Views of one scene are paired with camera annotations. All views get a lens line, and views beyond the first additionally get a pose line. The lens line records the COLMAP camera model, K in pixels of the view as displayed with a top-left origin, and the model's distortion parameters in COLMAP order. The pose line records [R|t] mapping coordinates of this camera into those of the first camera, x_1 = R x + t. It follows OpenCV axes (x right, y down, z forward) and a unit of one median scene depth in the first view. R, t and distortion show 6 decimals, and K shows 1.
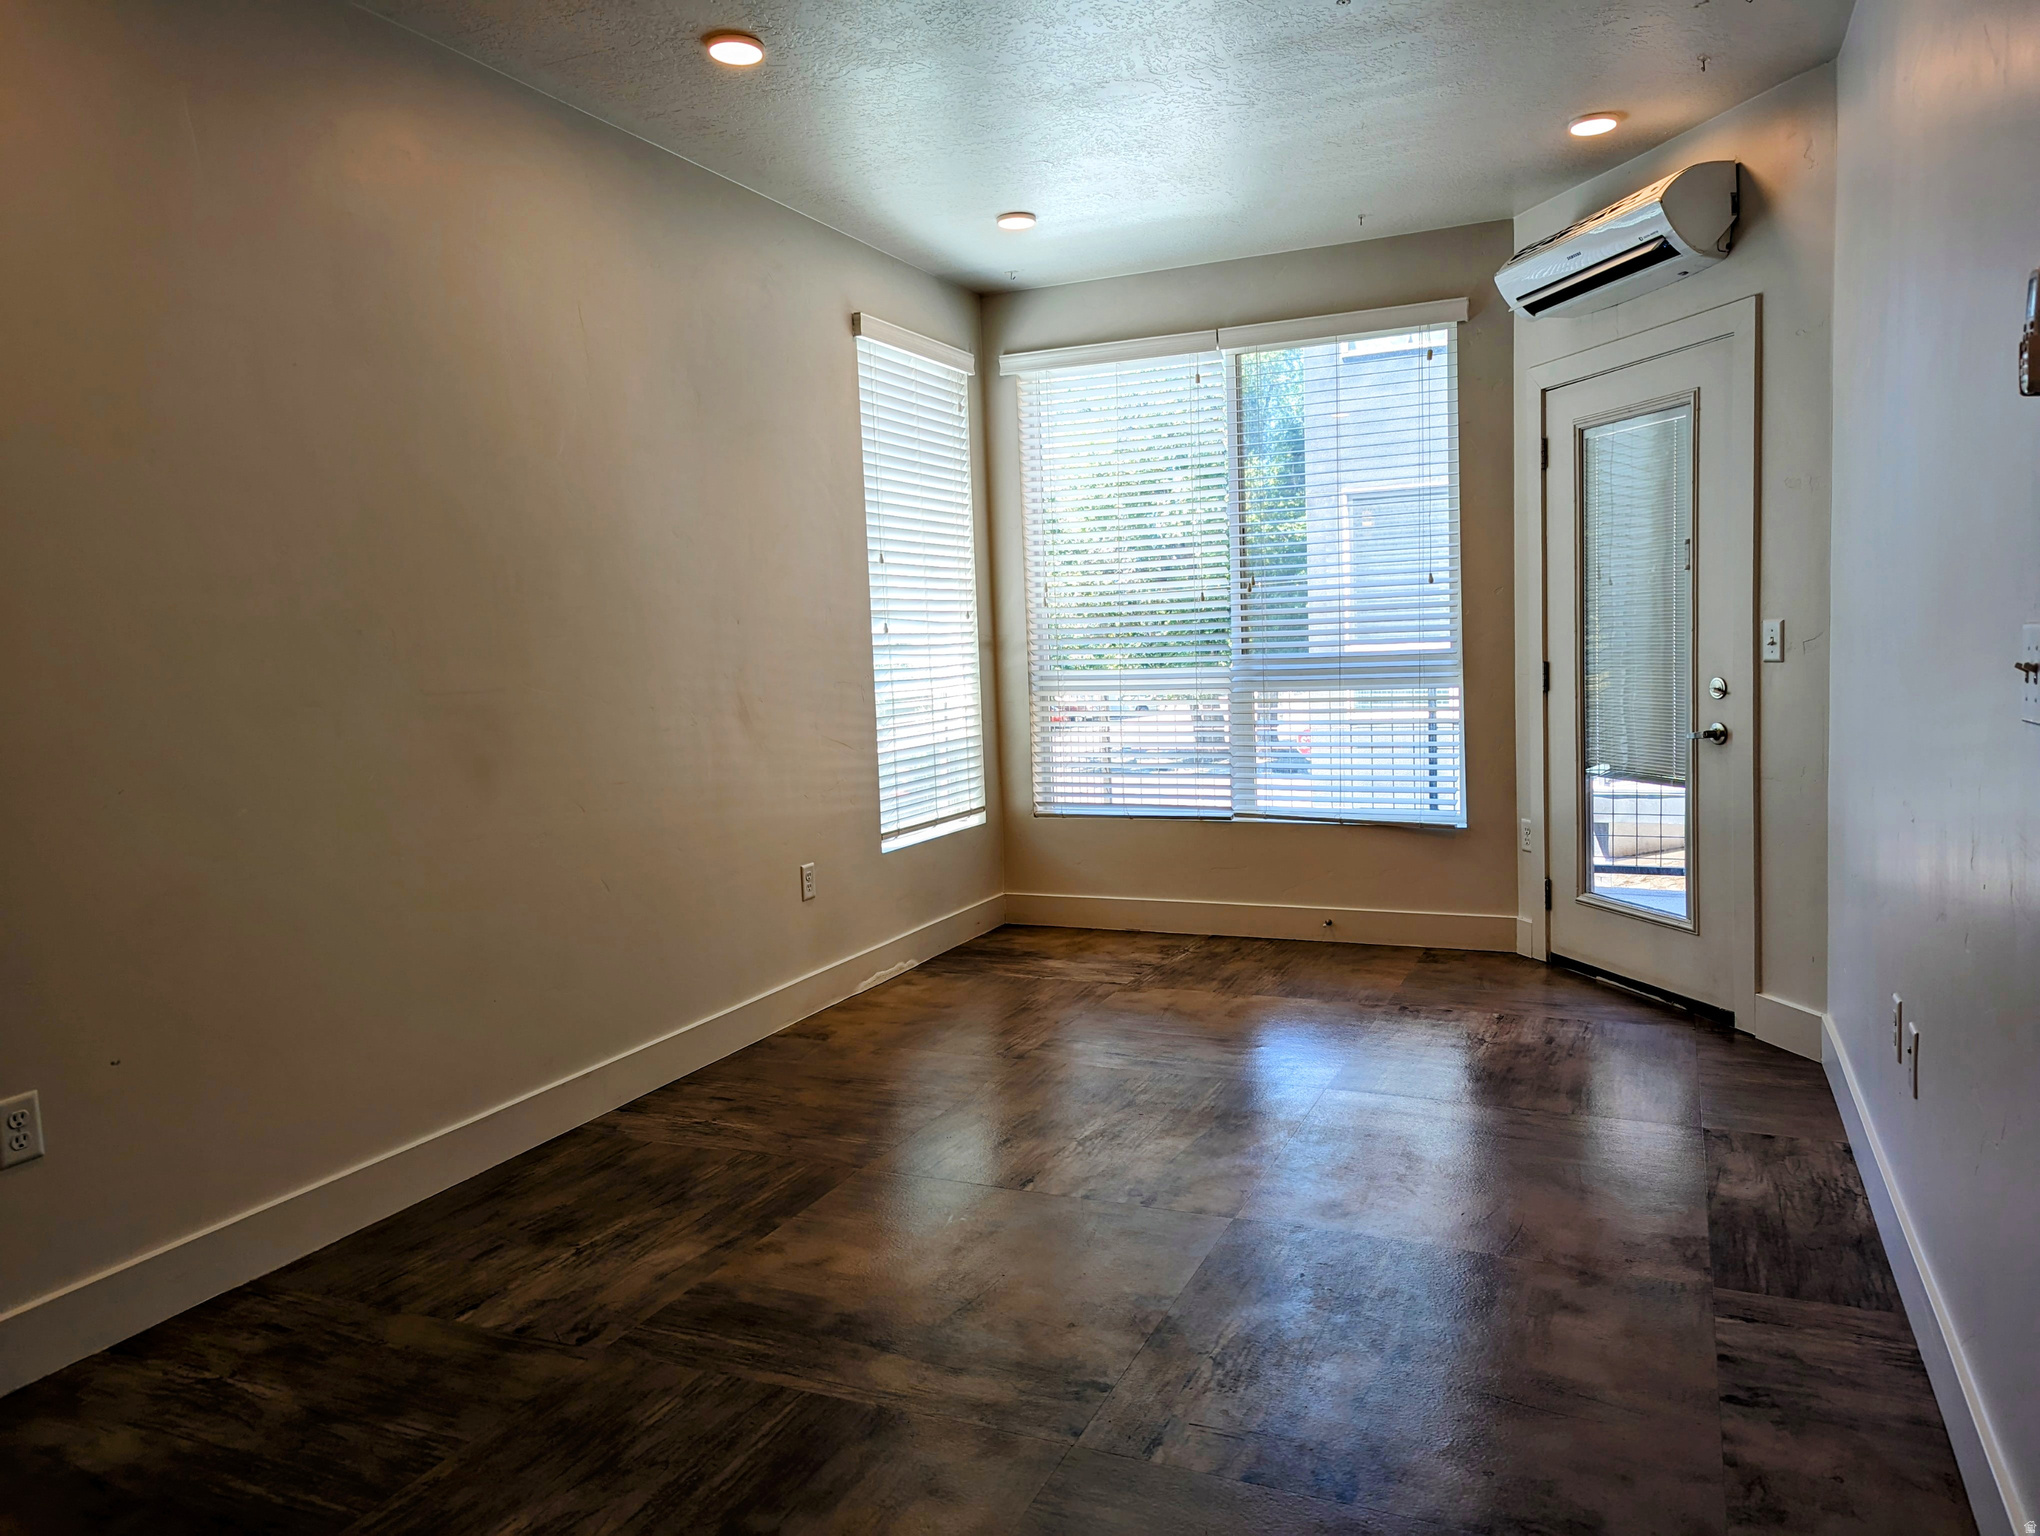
lens RADIAL K [[1424.5, 0, 1033.5], [0, 1424.5, 771.7], [0, 0, 1]] dist [0.030333, -0.029627]
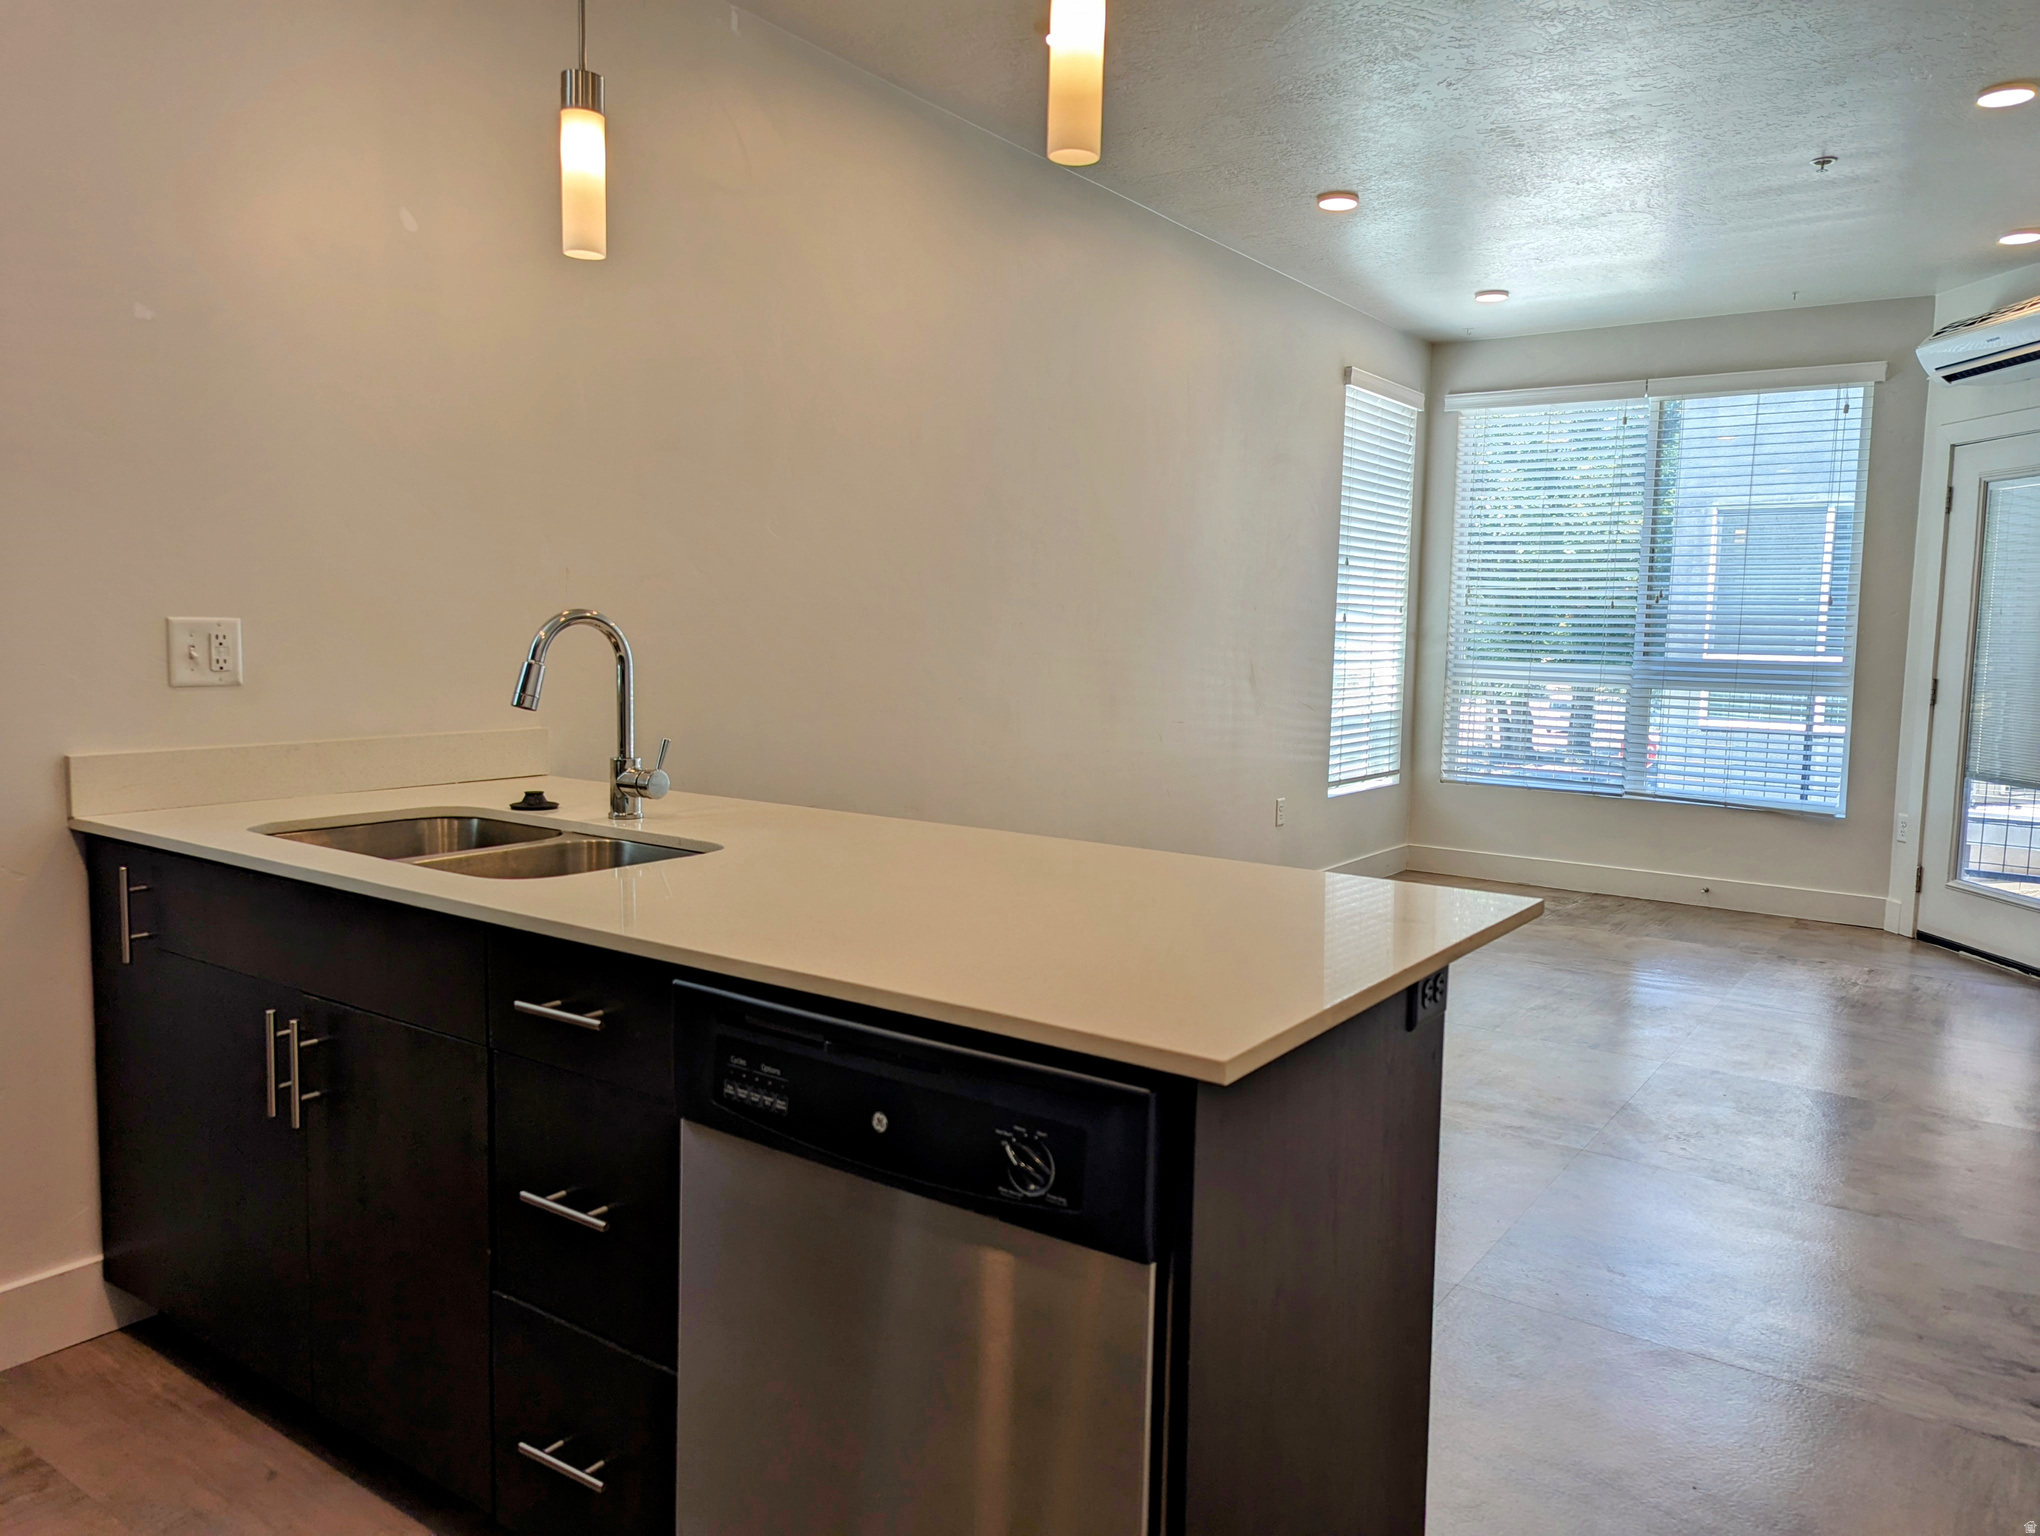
lens RADIAL K [[1424.5, 0, 1011.7], [0, 1424.5, 765.7], [0, 0, 1]] dist [0.030333, -0.029627]
pose [[0.976041, 0.078531, -0.202921, -0.130233], [-0.076518, 0.996910, 0.017756, 0.029575], [0.203689, -0.001803, 0.979034, -0.291851]]
